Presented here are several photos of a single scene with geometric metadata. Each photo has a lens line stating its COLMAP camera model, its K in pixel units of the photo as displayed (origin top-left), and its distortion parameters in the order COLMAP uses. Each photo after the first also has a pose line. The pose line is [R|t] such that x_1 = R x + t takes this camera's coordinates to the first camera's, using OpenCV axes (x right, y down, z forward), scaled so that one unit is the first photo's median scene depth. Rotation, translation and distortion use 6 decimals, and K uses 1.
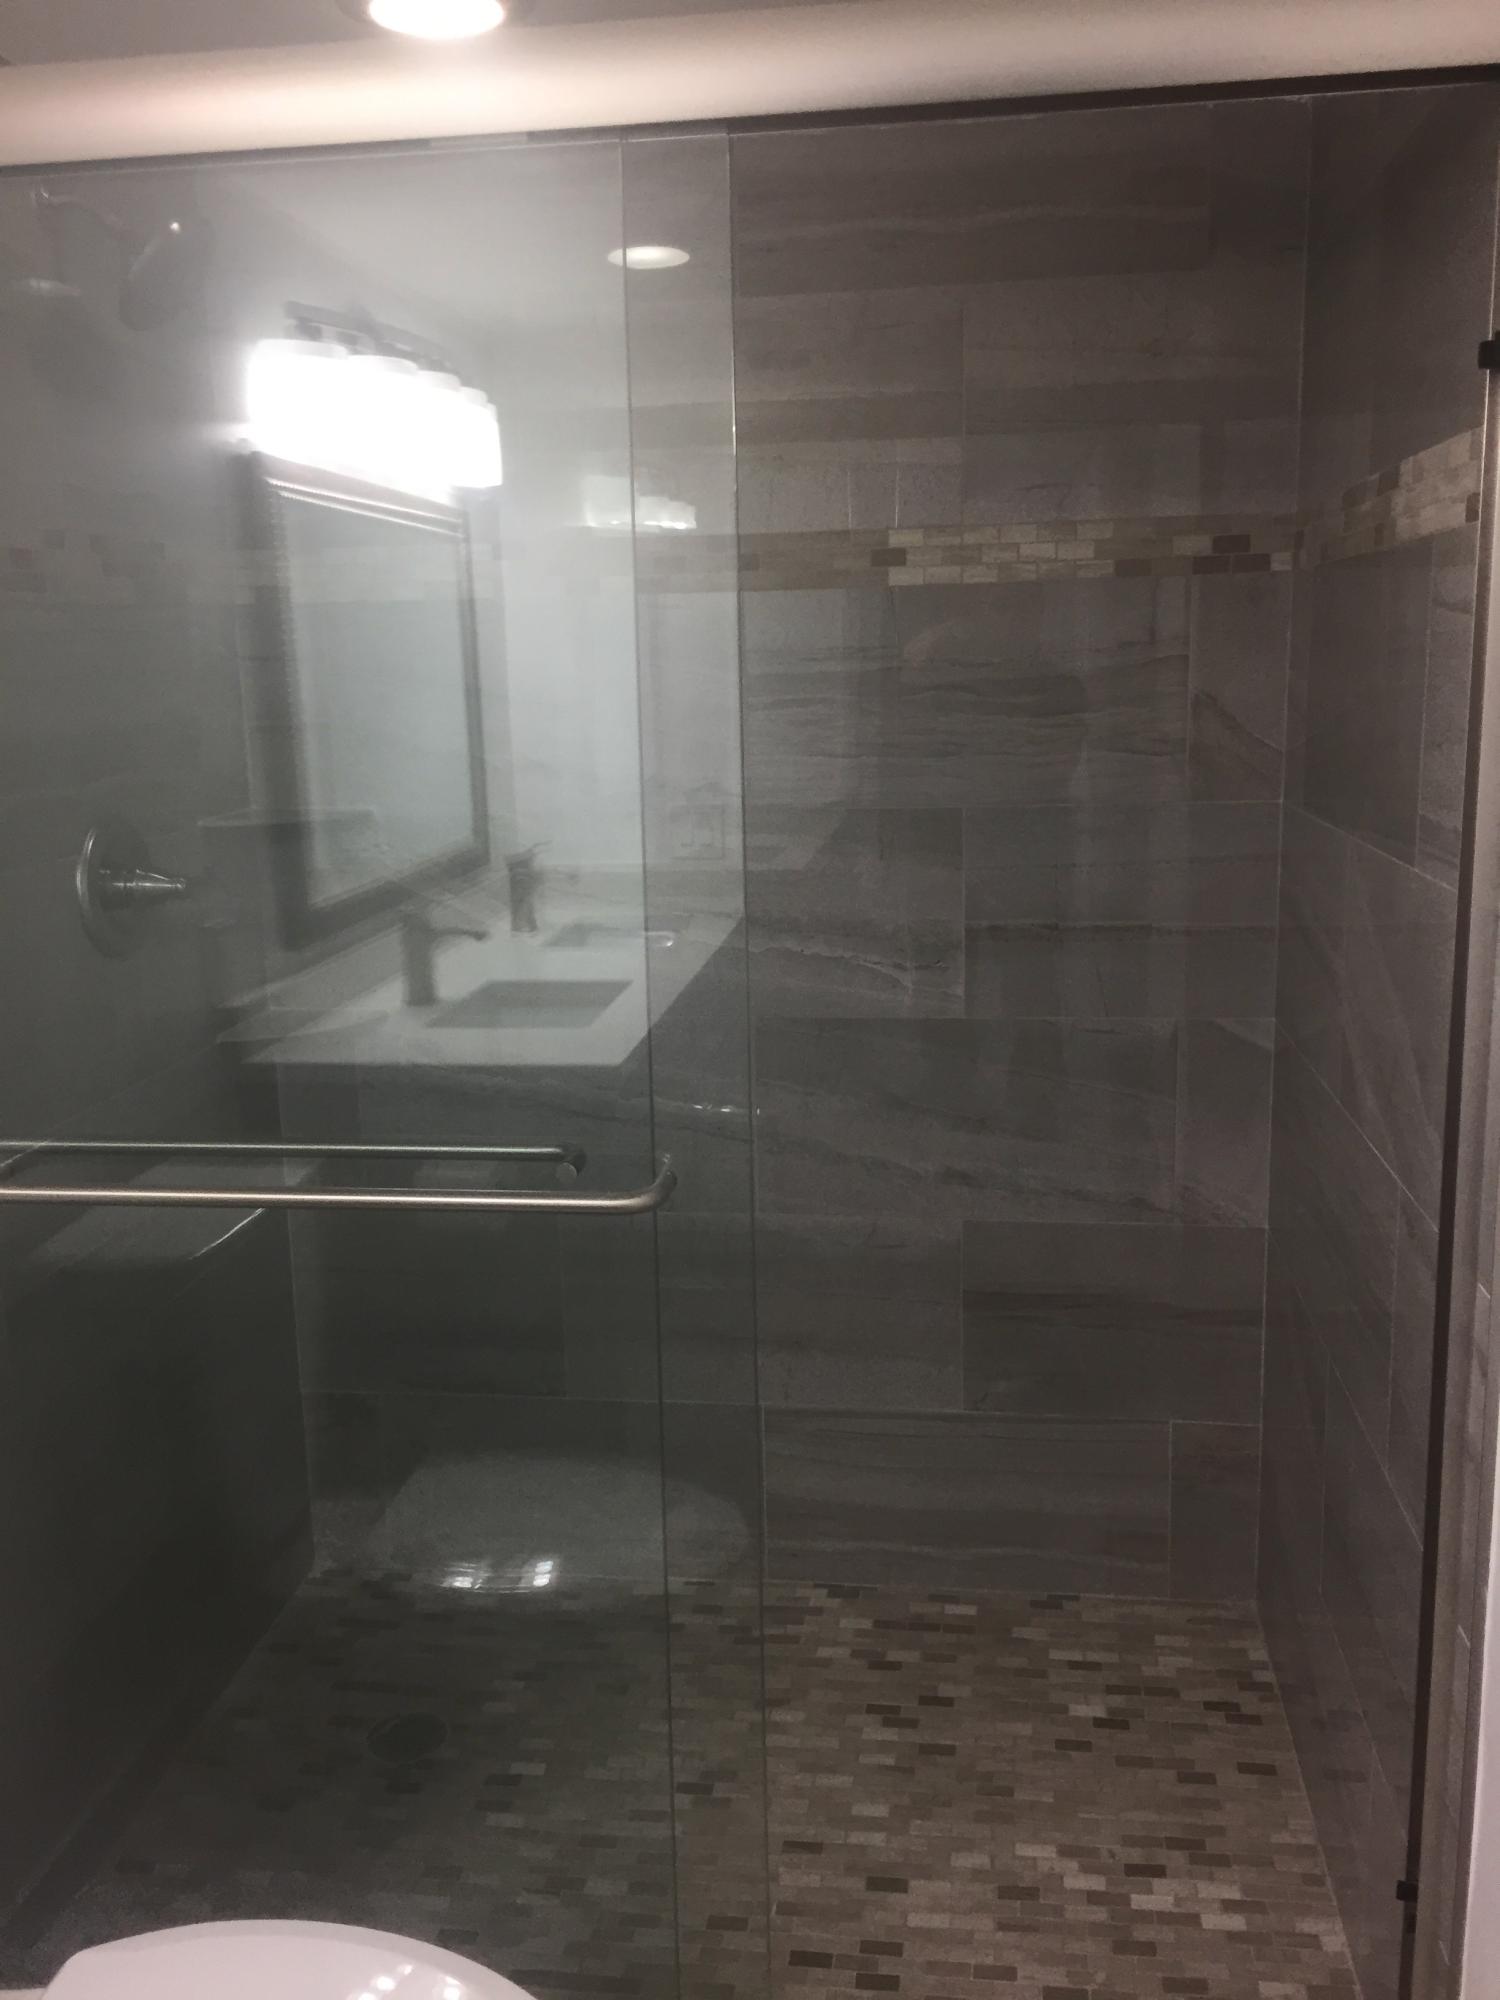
lens RADIAL K [[1713.6, 0, 739.3], [0, 1713.6, 1001.3], [0, 0, 1]] dist [0.063206, -0.075377]
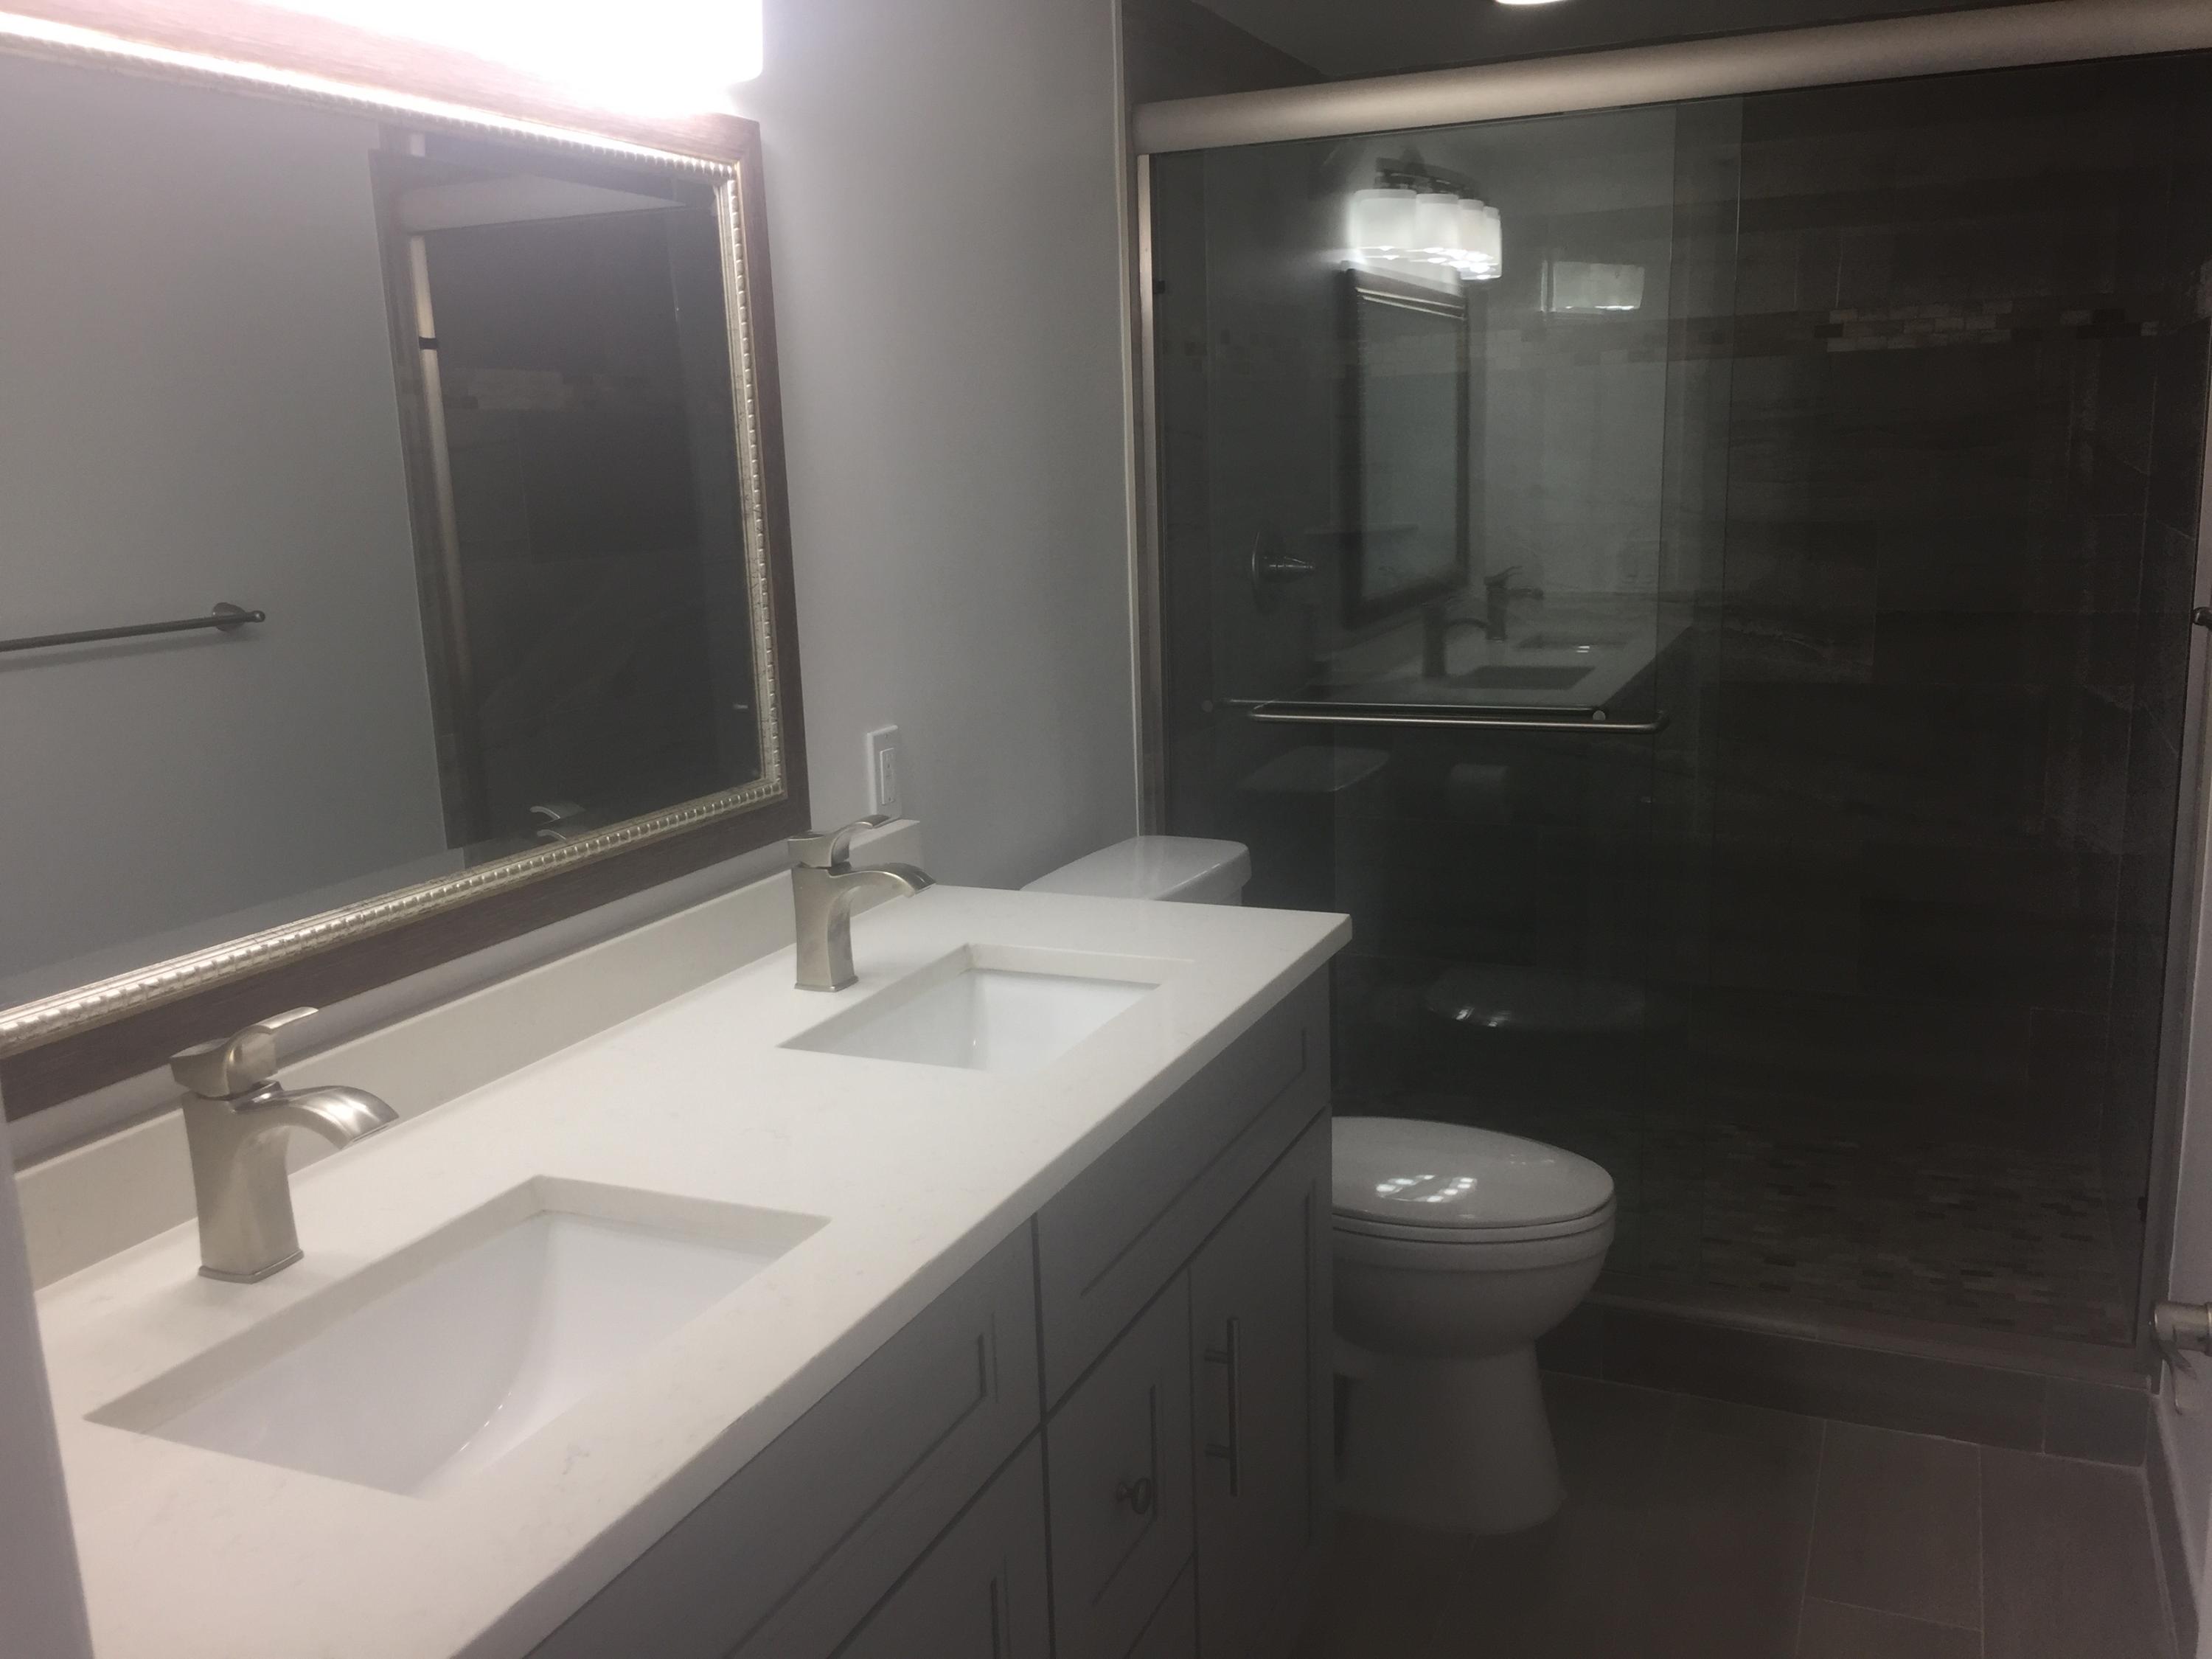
lens RADIAL K [[1895.3, 0, 1107.5], [0, 1895.3, 831.1], [0, 0, 1]] dist [0.063206, -0.075377]
pose [[0.964188, 0.045928, -0.261213, -0.045060], [-0.043594, 0.998941, 0.014724, 0.127230], [0.261612, -0.002809, 0.965169, -0.560131]]
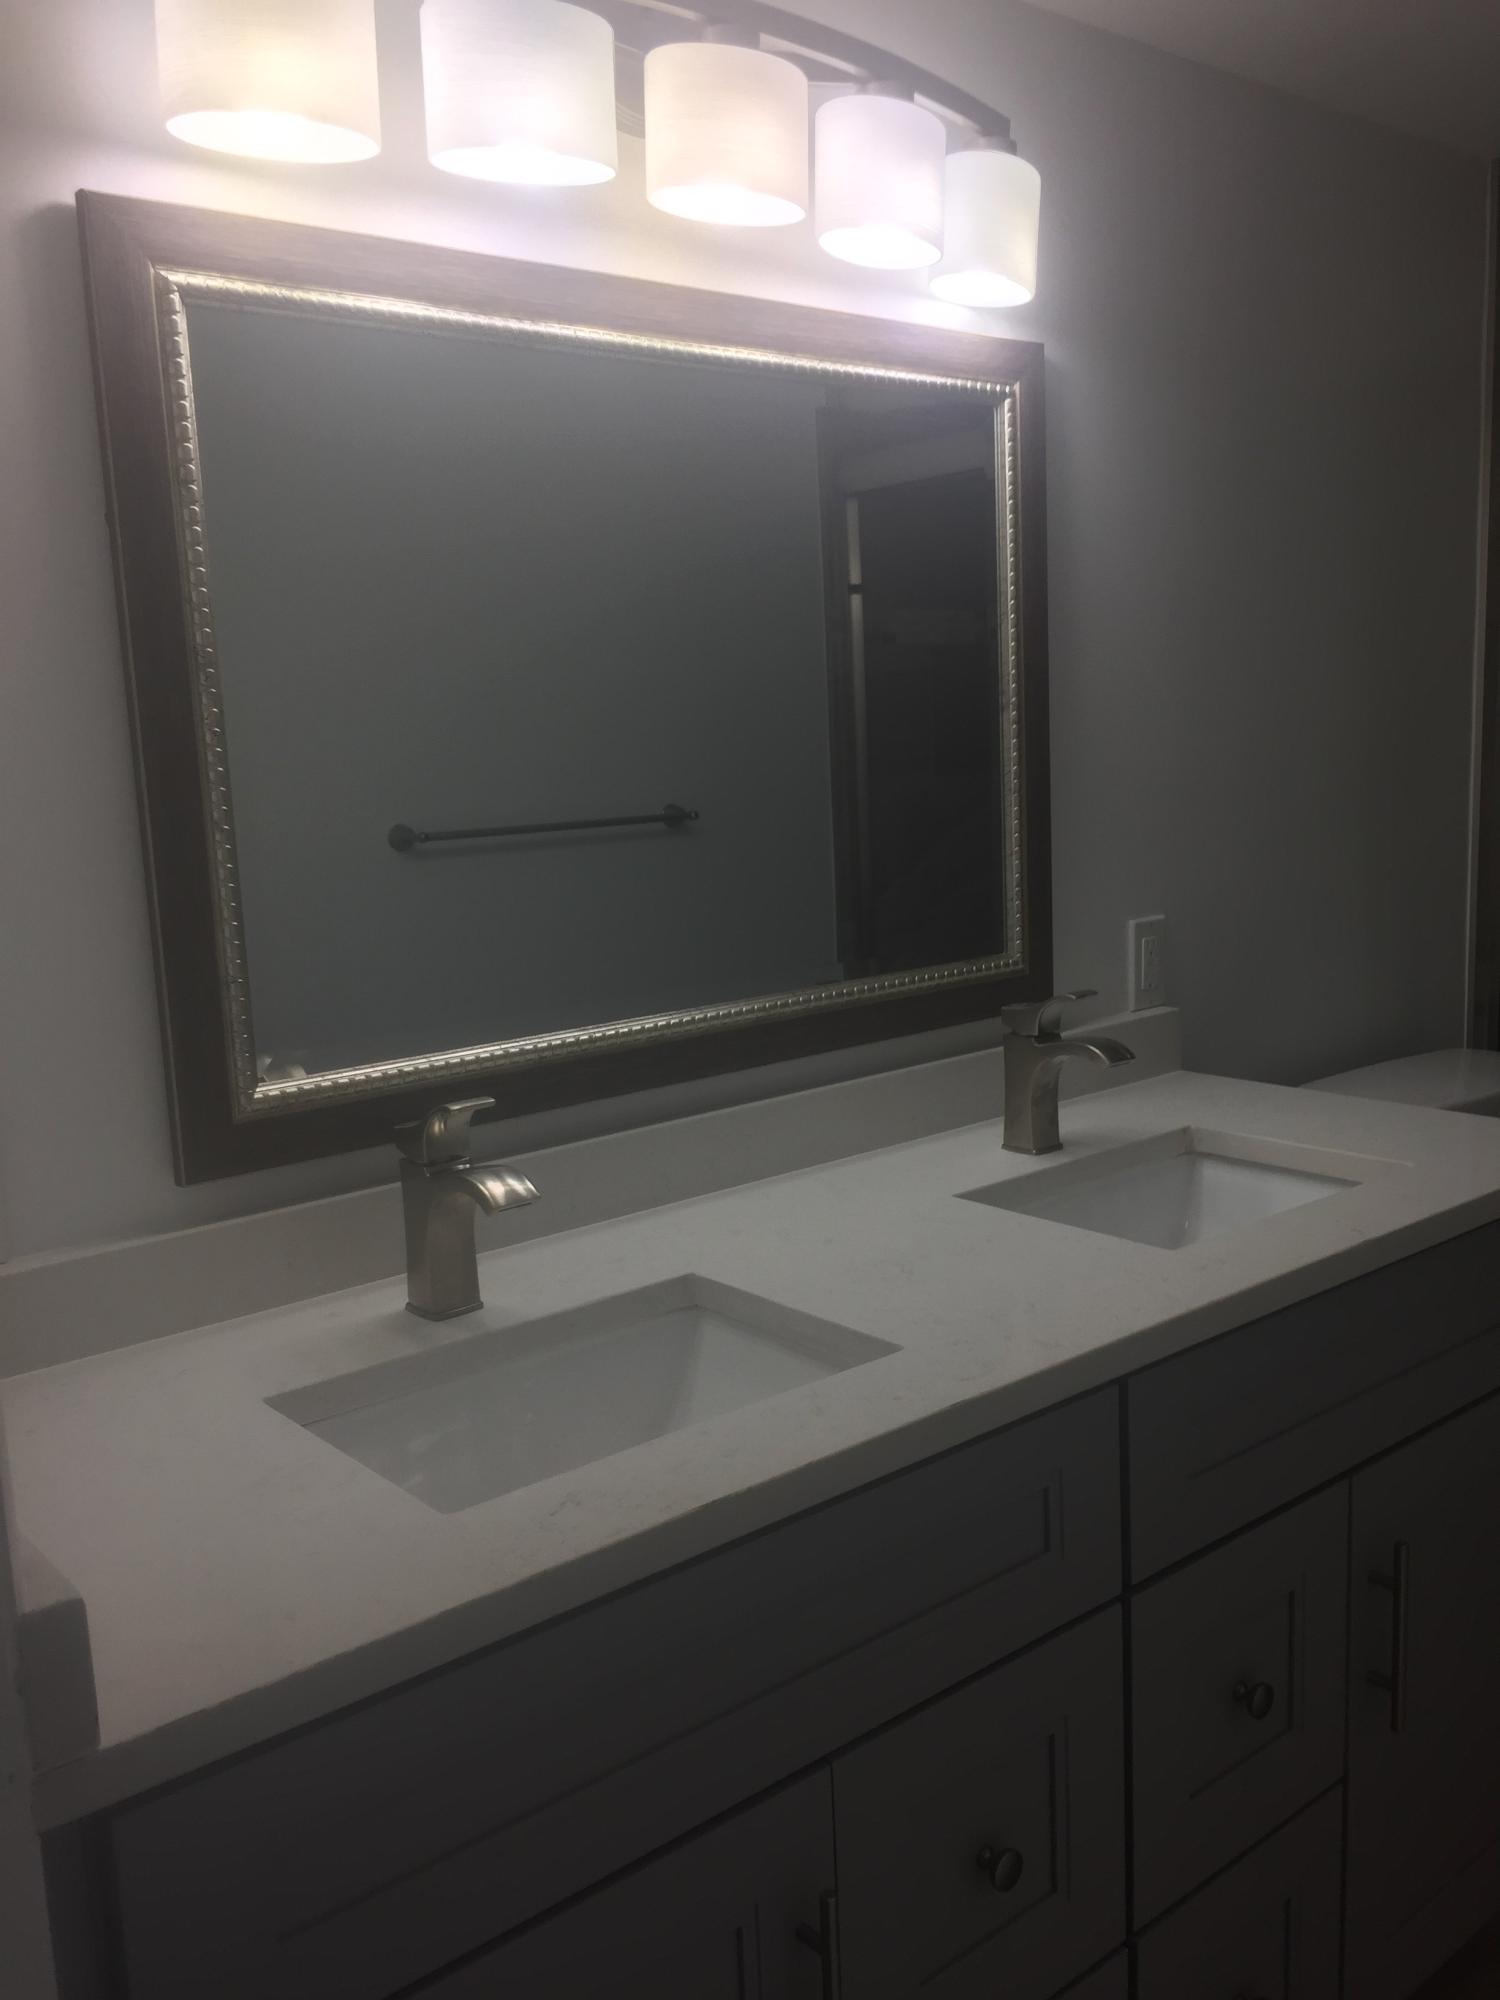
lens RADIAL K [[1713.6, 0, 750.4], [0, 1713.6, 1001.0], [0, 0, 1]] dist [0.063206, -0.075377]
pose [[0.741268, 0.096339, -0.664259, 0.043233], [-0.107697, 0.993895, 0.023964, 0.139180], [0.662512, 0.053774, 0.747118, -0.474307]]
